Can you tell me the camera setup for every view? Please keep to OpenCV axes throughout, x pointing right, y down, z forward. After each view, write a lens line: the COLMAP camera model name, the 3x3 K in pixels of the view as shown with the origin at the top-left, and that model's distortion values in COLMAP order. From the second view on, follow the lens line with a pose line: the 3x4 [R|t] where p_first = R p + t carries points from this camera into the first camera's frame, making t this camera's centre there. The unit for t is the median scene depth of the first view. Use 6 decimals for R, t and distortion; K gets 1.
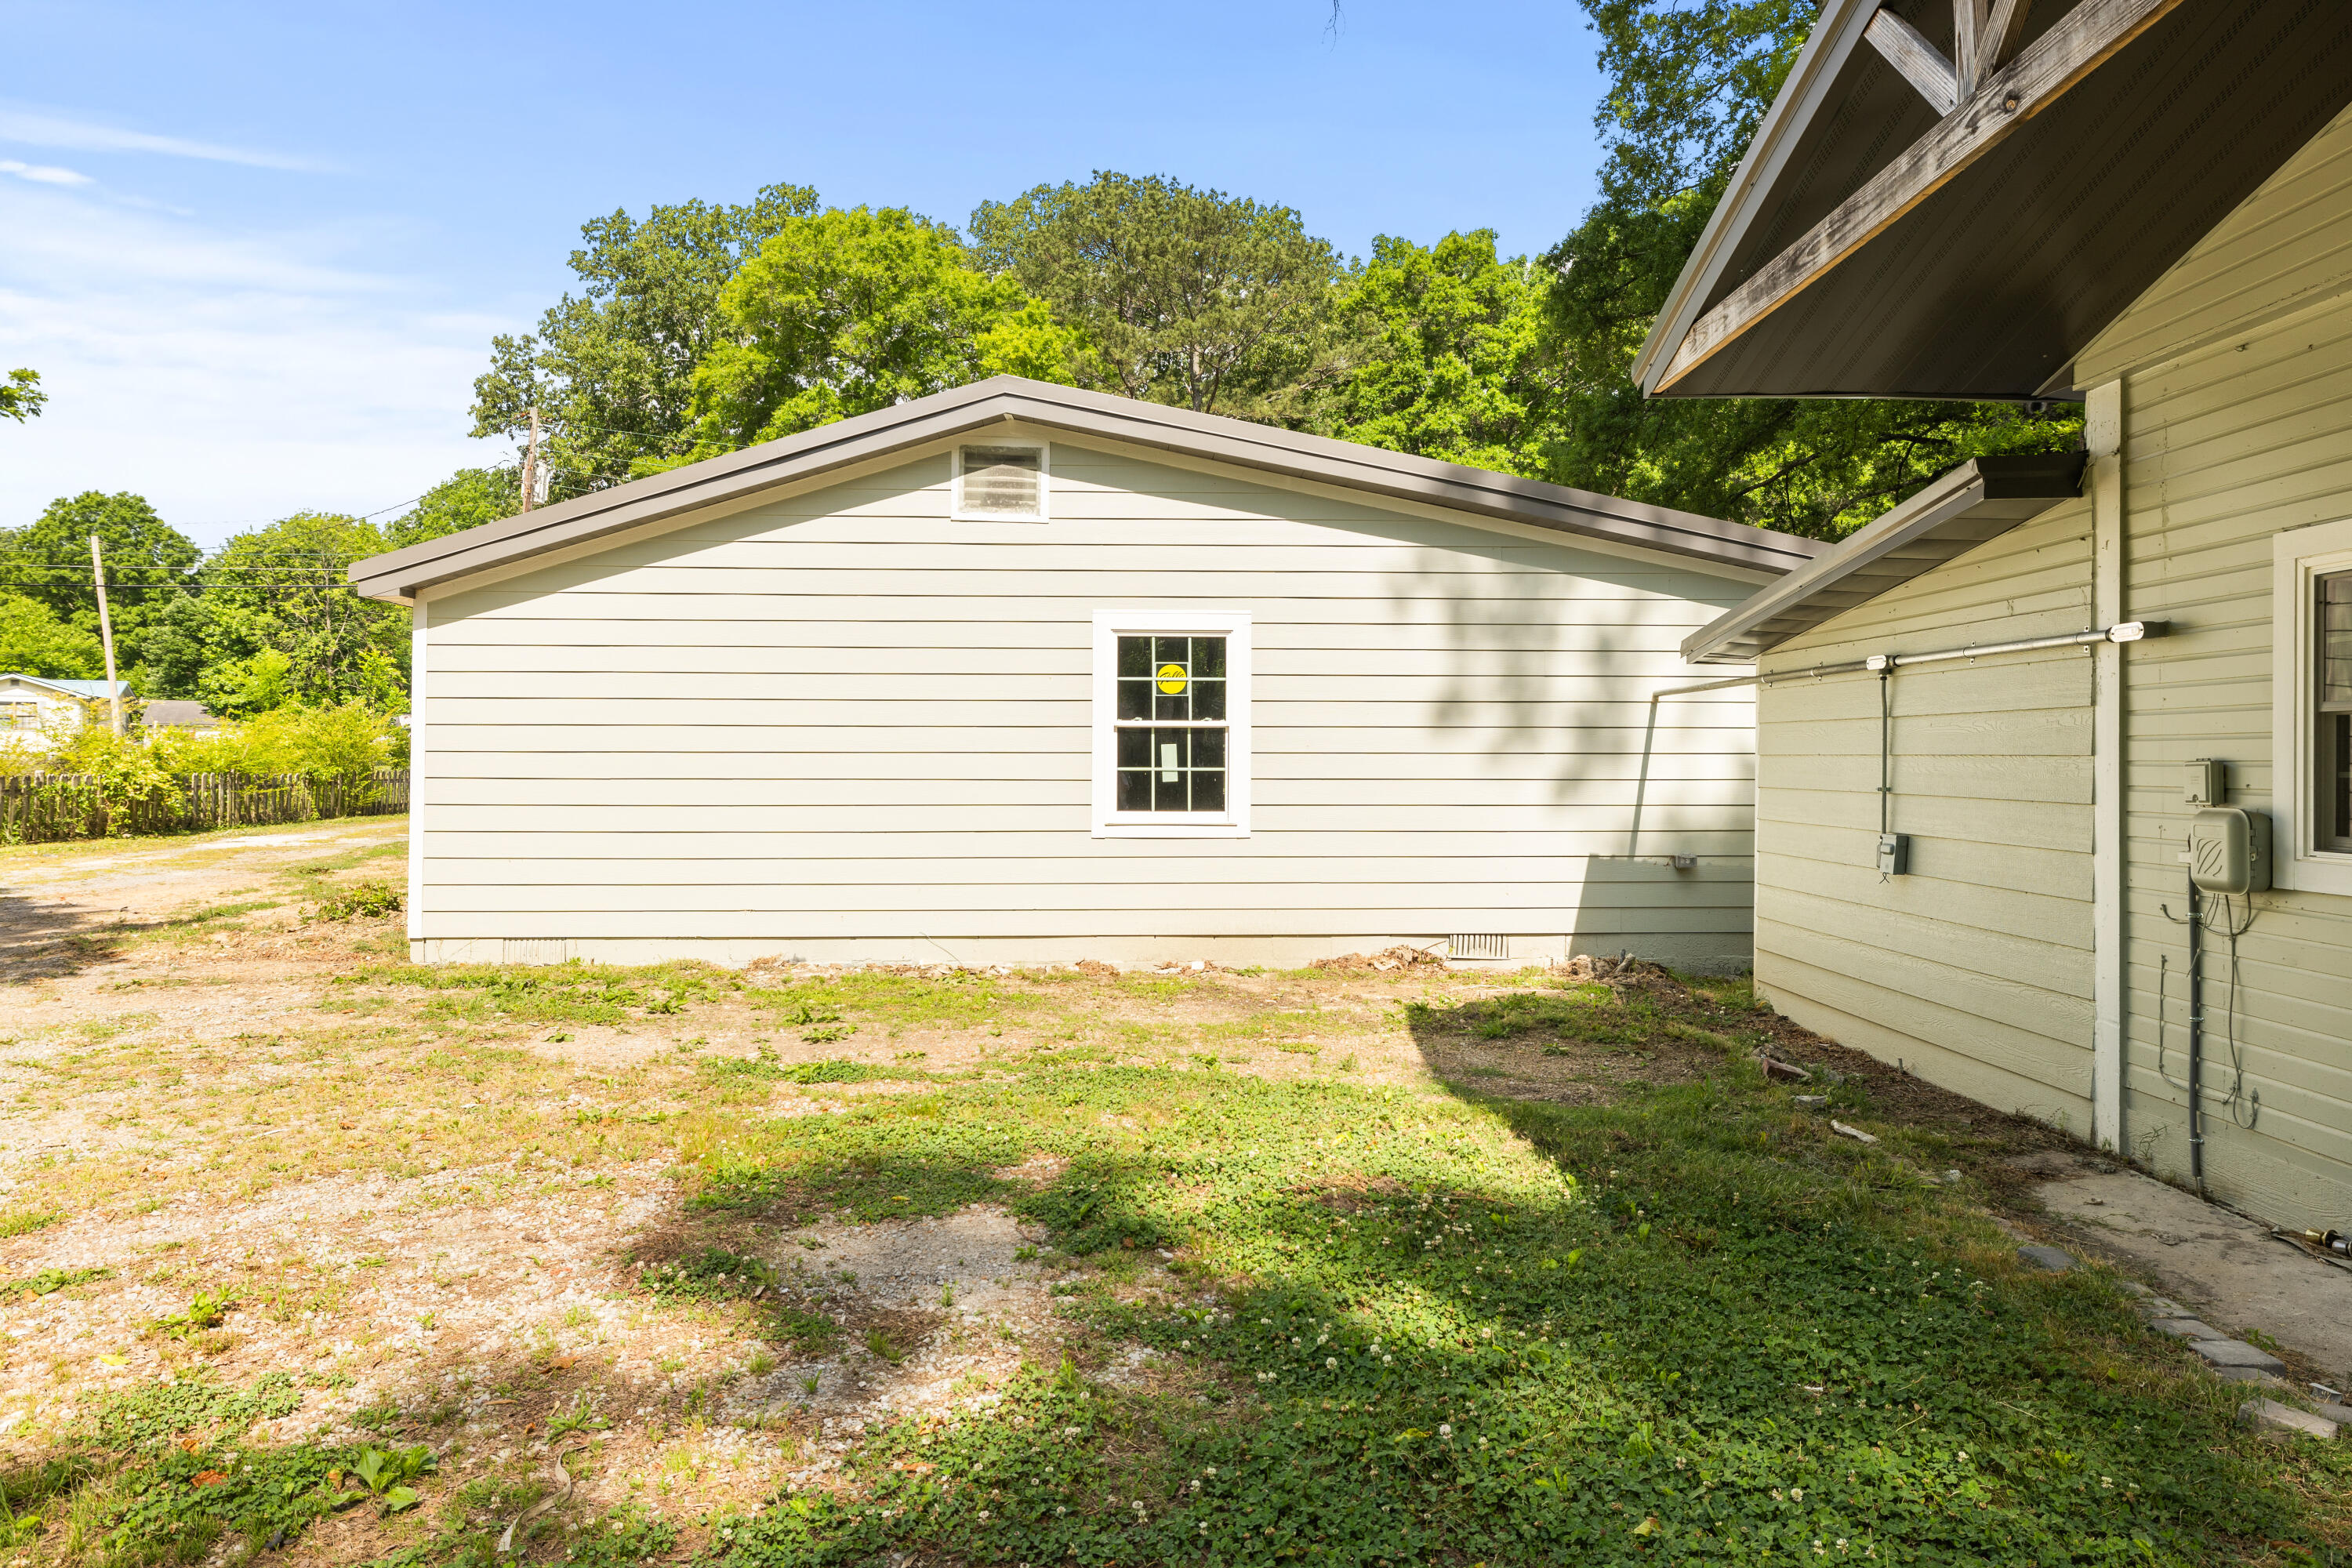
lens RADIAL K [[1579.1, 0, 1178.5], [0, 1579.1, 775.7], [0, 0, 1]] dist [0.003602, 0.000458]
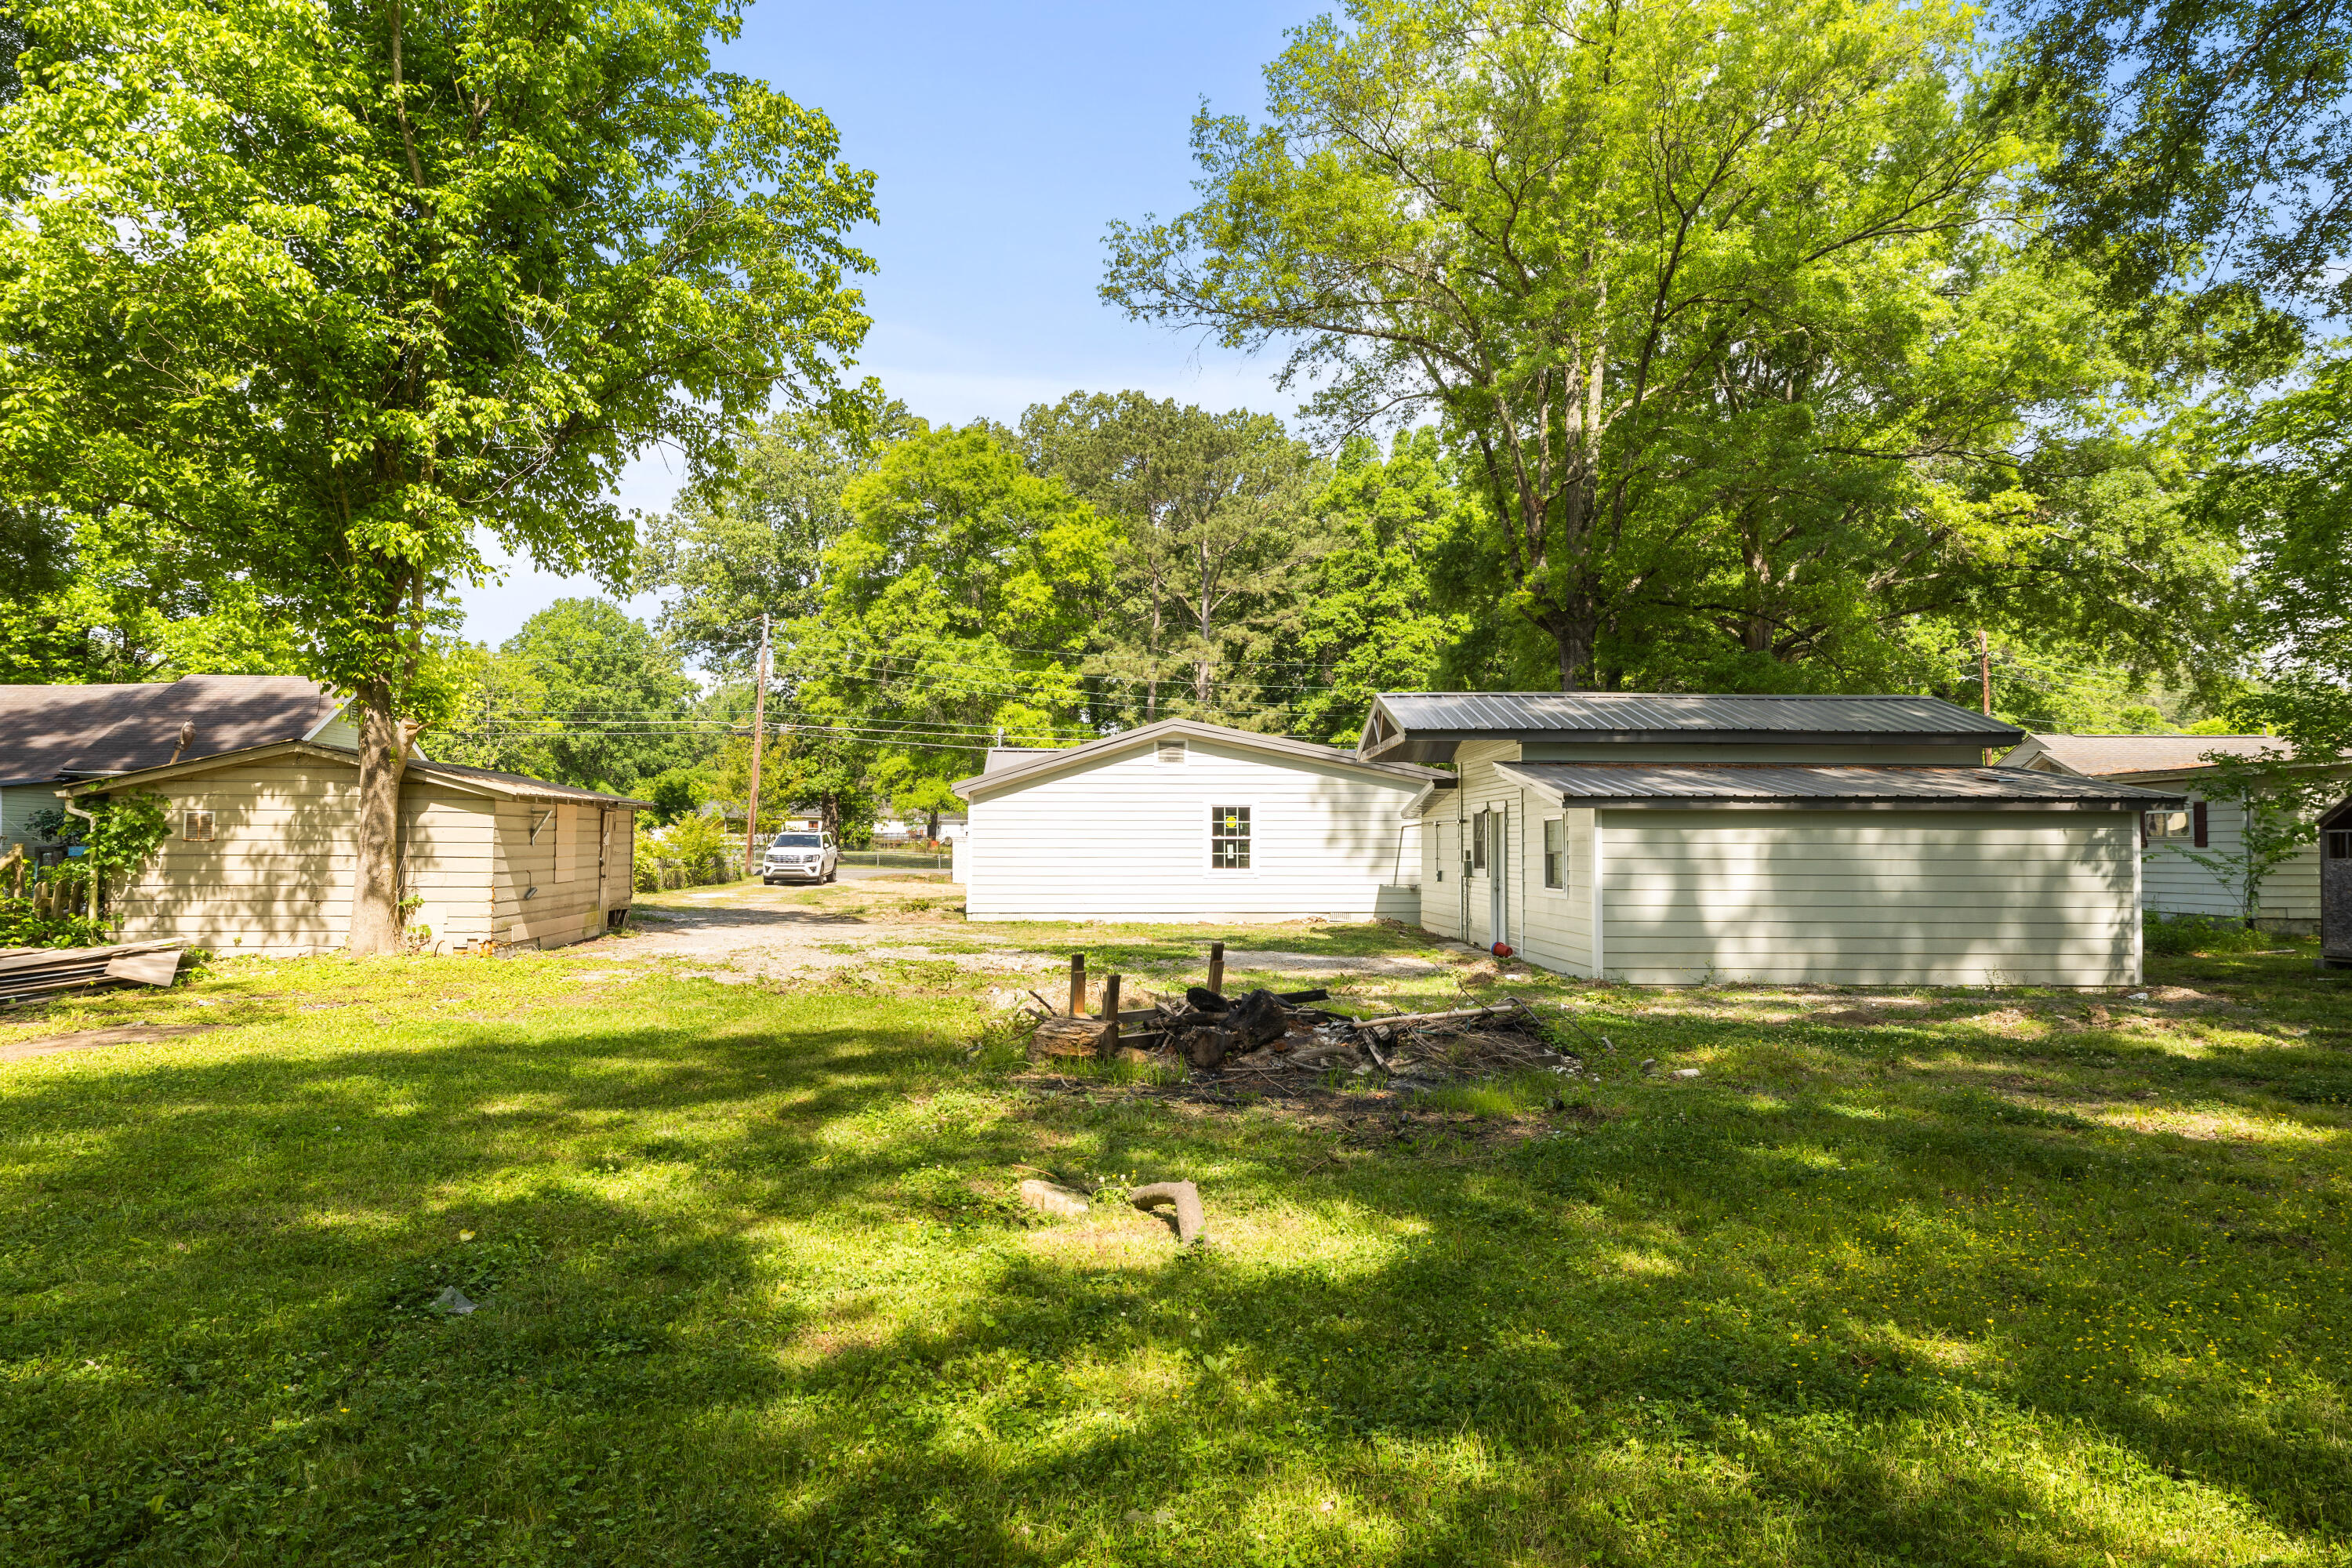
lens RADIAL K [[1579.1, 0, 1170.7], [0, 1579.1, 784.8], [0, 0, 1]] dist [0.003602, 0.000458]
pose [[0.999999, 0.000747, 0.001442, -0.020722], [-0.000671, 0.998633, -0.052260, 0.003677], [-0.001479, 0.052259, 0.998632, -0.326166]]
